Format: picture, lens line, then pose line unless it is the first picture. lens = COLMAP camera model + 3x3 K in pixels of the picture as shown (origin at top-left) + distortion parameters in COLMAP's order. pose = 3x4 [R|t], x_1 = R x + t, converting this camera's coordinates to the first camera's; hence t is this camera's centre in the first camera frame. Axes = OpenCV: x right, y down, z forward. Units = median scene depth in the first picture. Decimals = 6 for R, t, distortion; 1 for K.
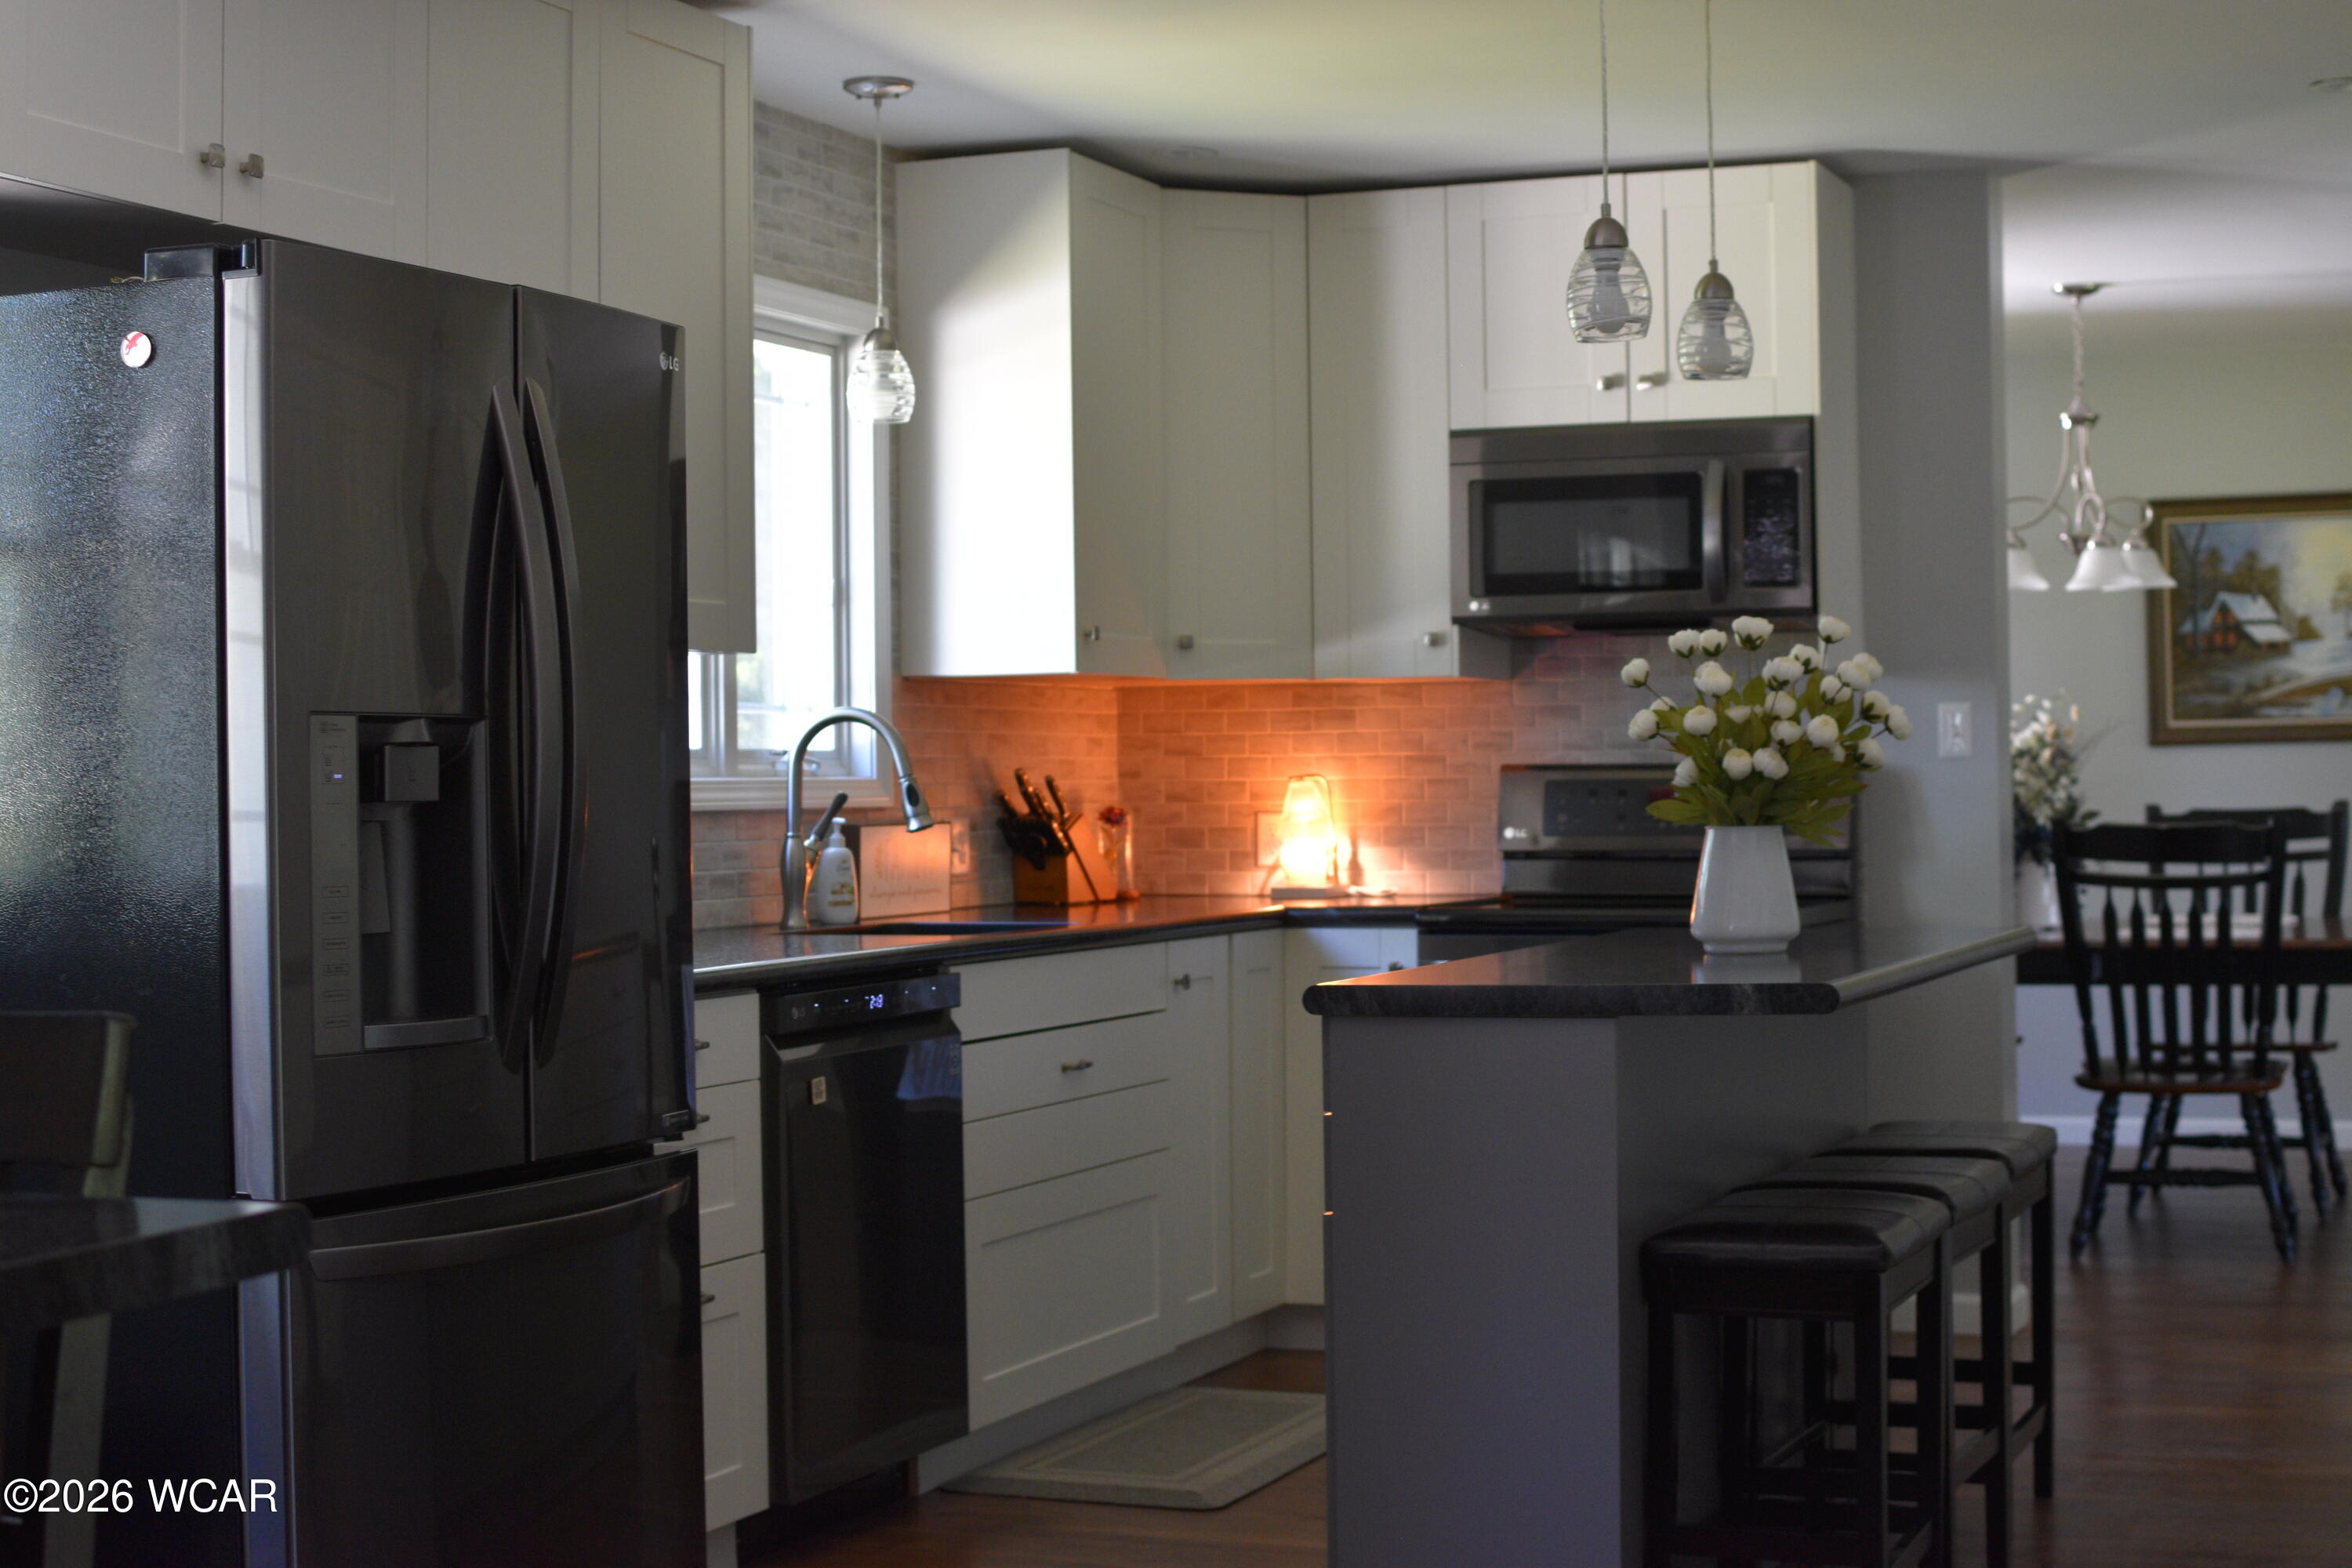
lens RADIAL K [[3757.8, 0, 1176.9], [0, 3757.8, 786.1], [0, 0, 1]] dist [-0.221396, 0.000000]
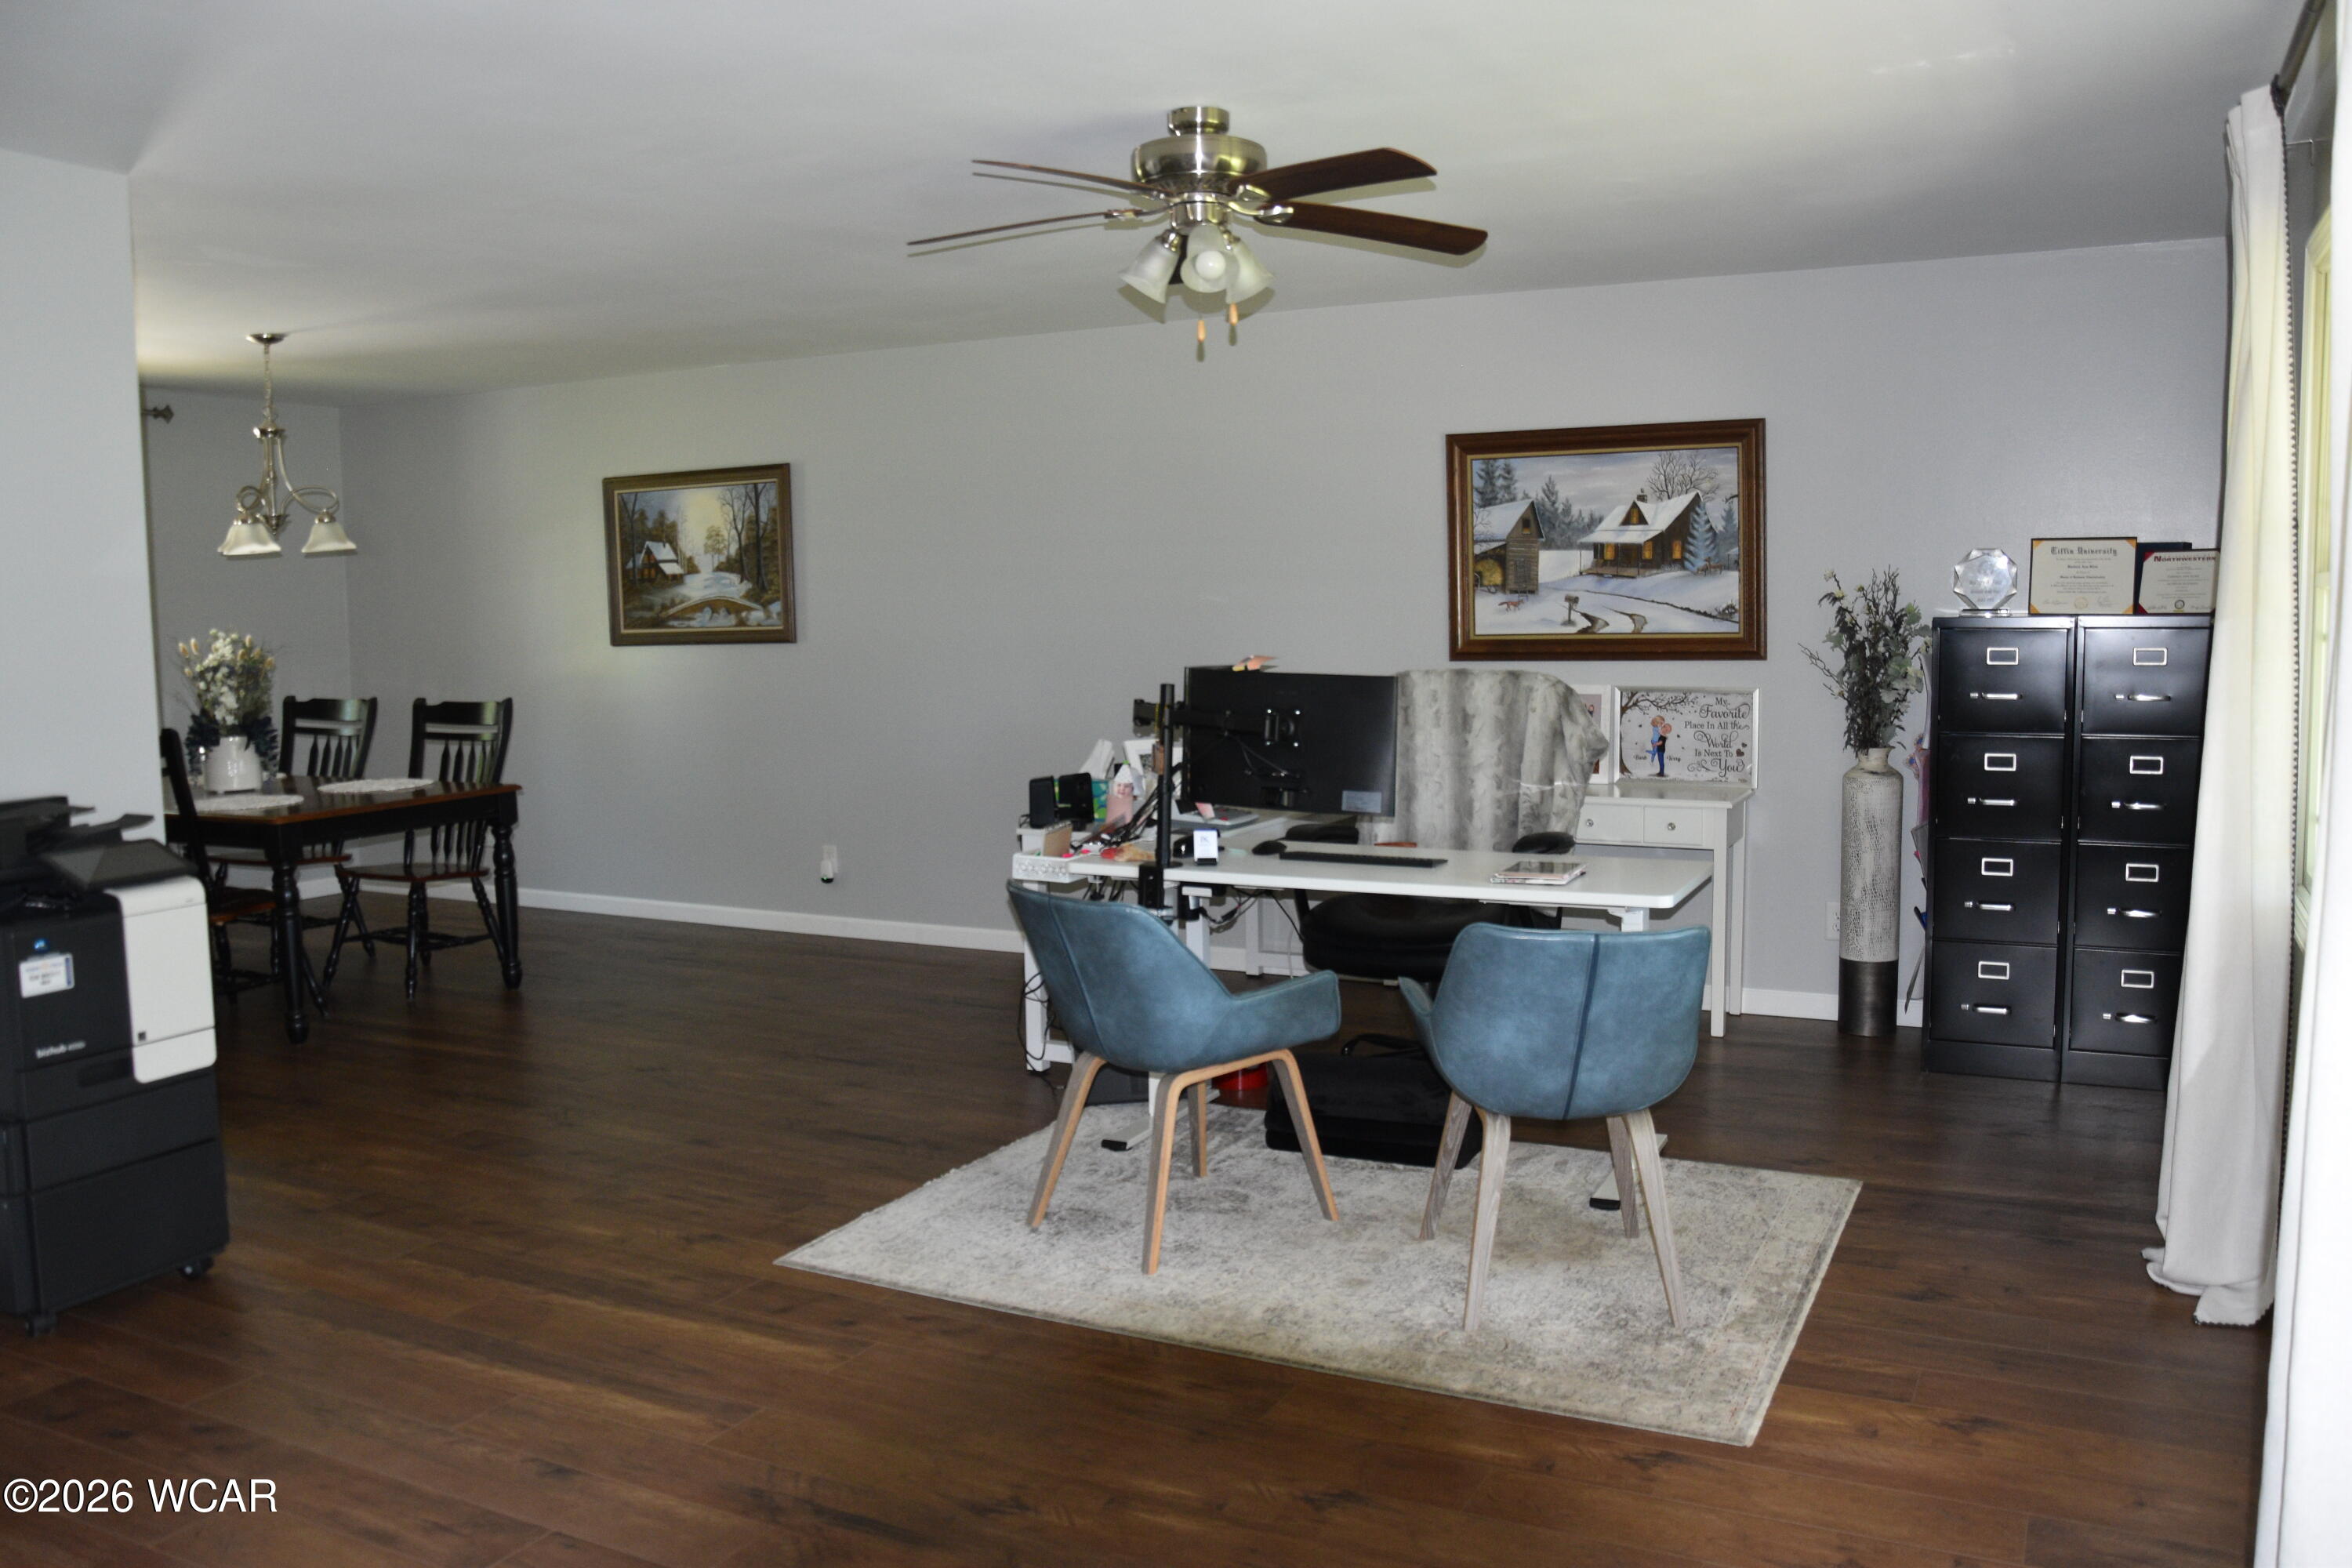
lens RADIAL K [[1887.2, 0, 1168.6], [0, 1887.2, 789.0], [0, 0, 1]] dist [-0.133299, 0.086094]
pose [[0.994474, 0.010637, -0.104440, 0.723413], [-0.000110, 0.994959, 0.100283, -0.036989], [0.104980, -0.099717, 0.989462, 0.366088]]
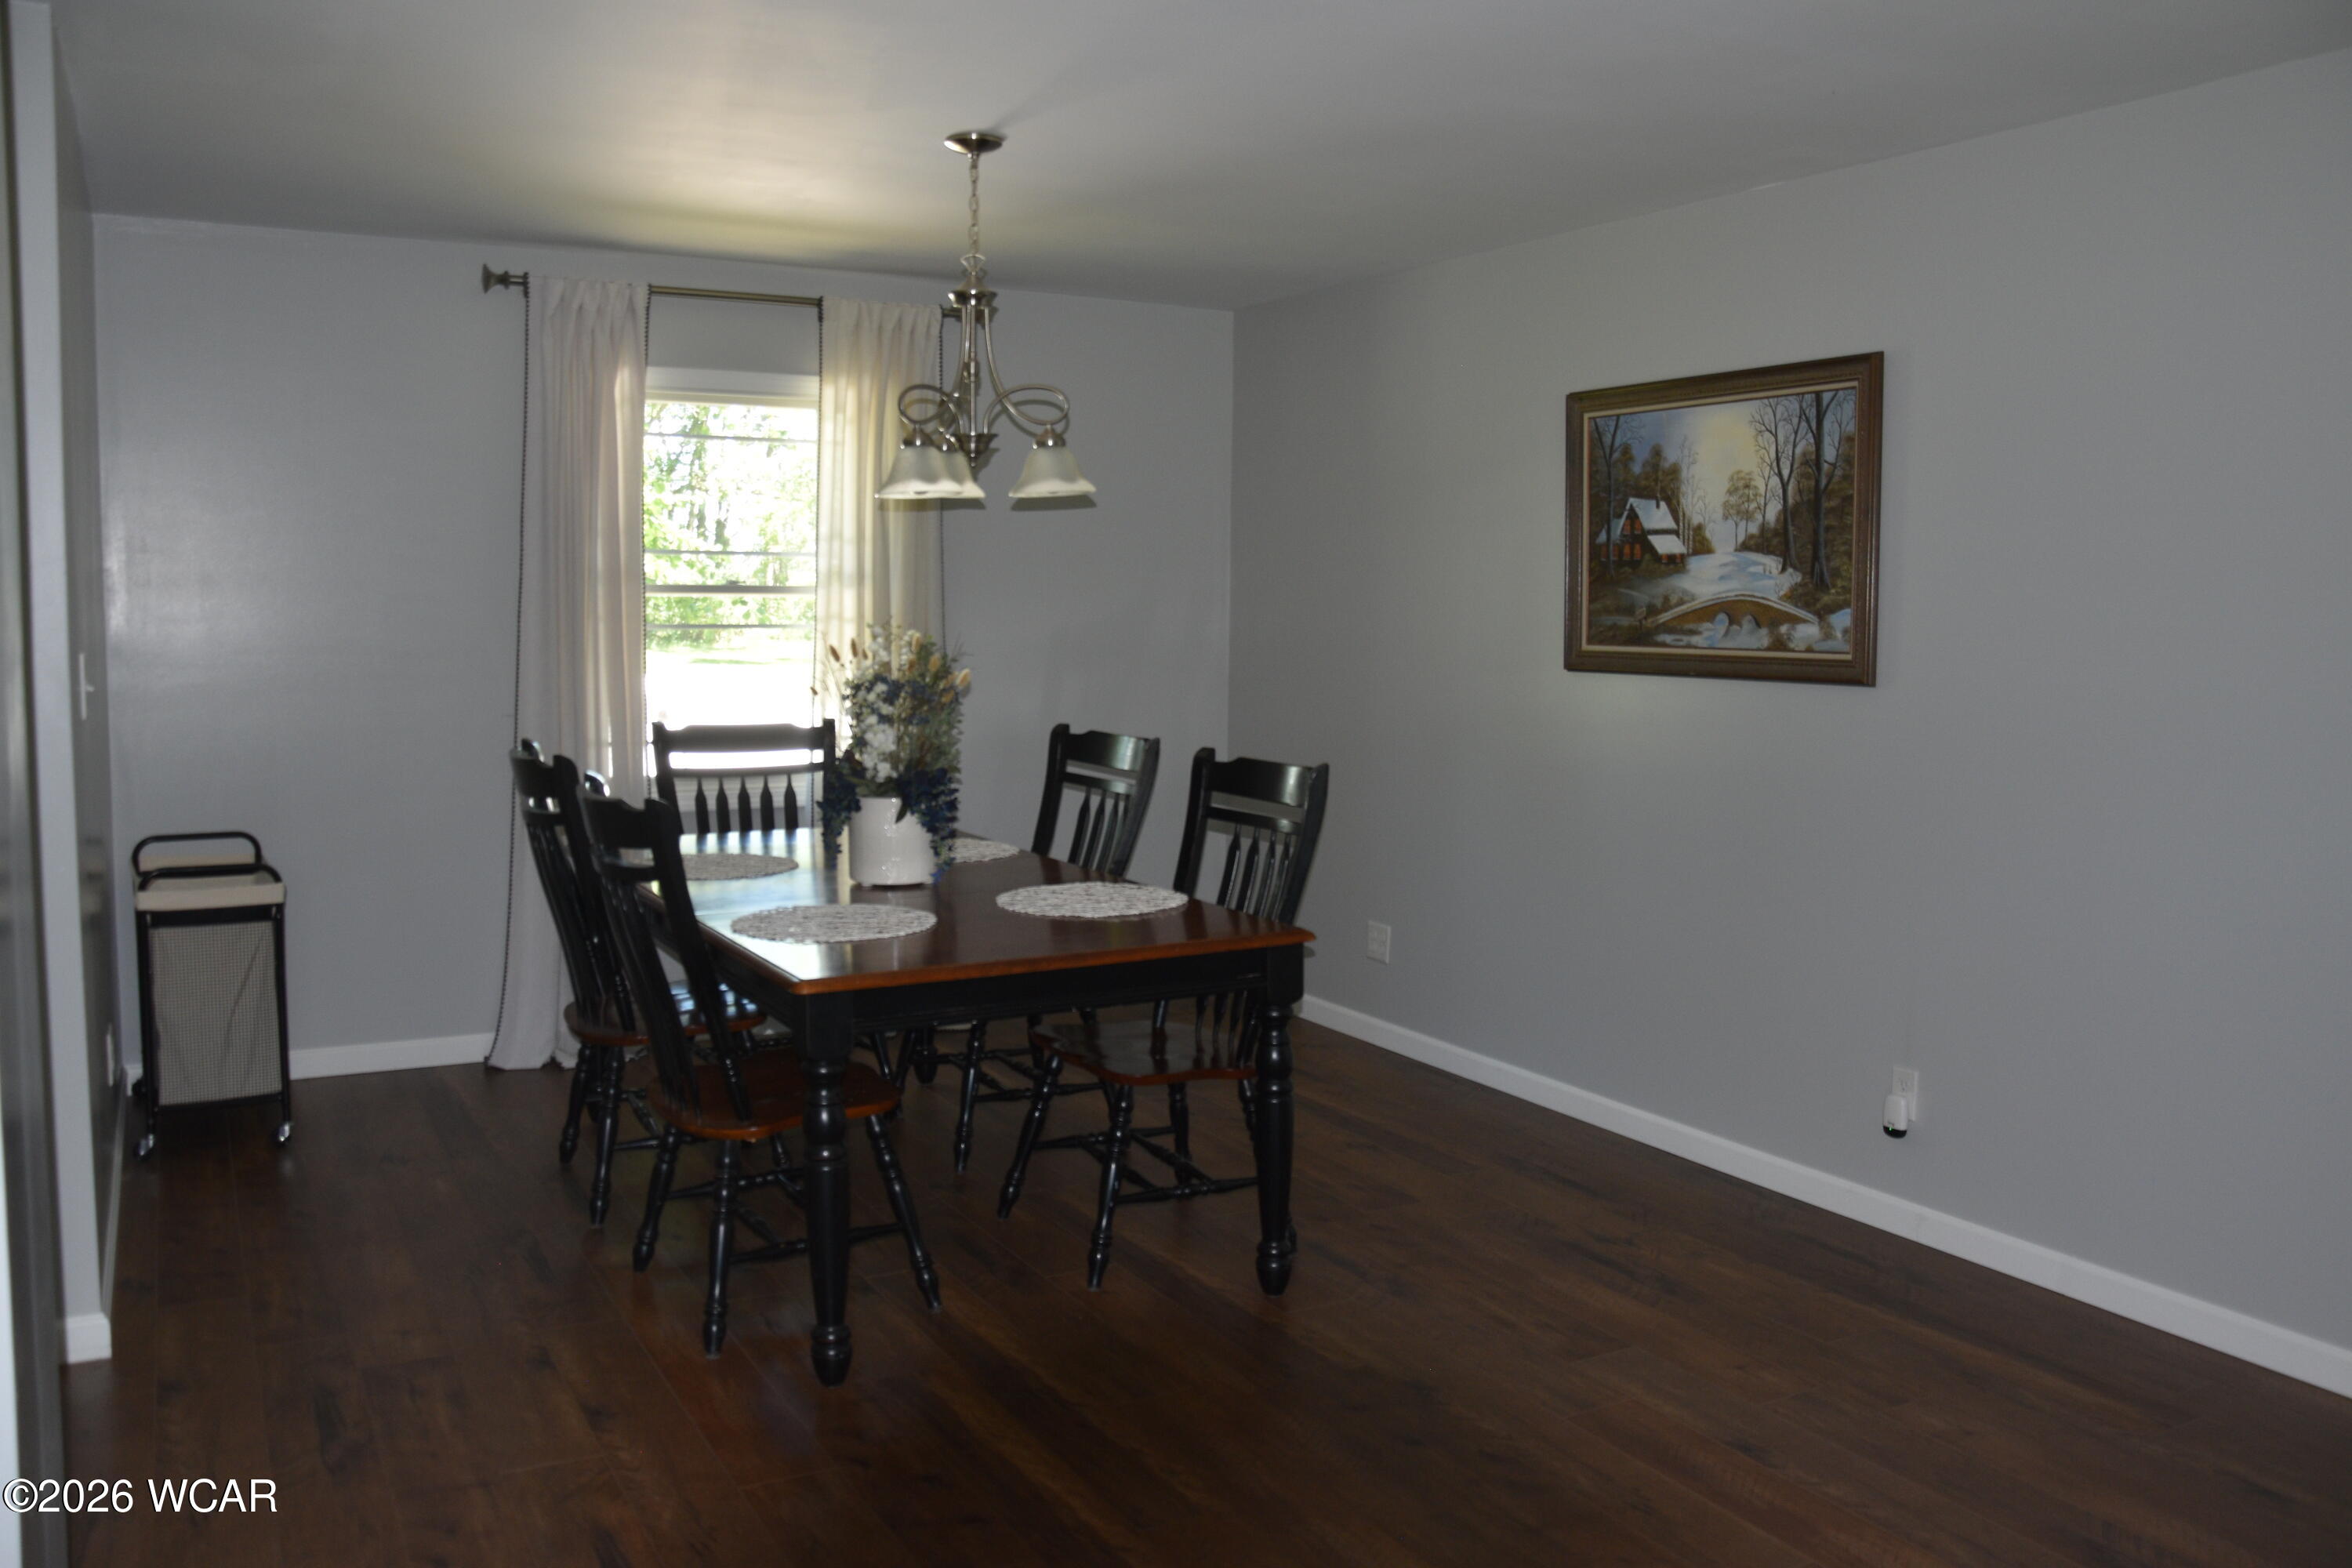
lens RADIAL K [[1887.2, 0, 1175.0], [0, 1887.2, 779.9], [0, 0, 1]] dist [-0.133299, 0.086094]
pose [[0.776856, 0.083744, -0.624084, 0.611745], [-0.022907, 0.994219, 0.104896, -0.038611], [0.629261, -0.067193, 0.774284, 0.757840]]
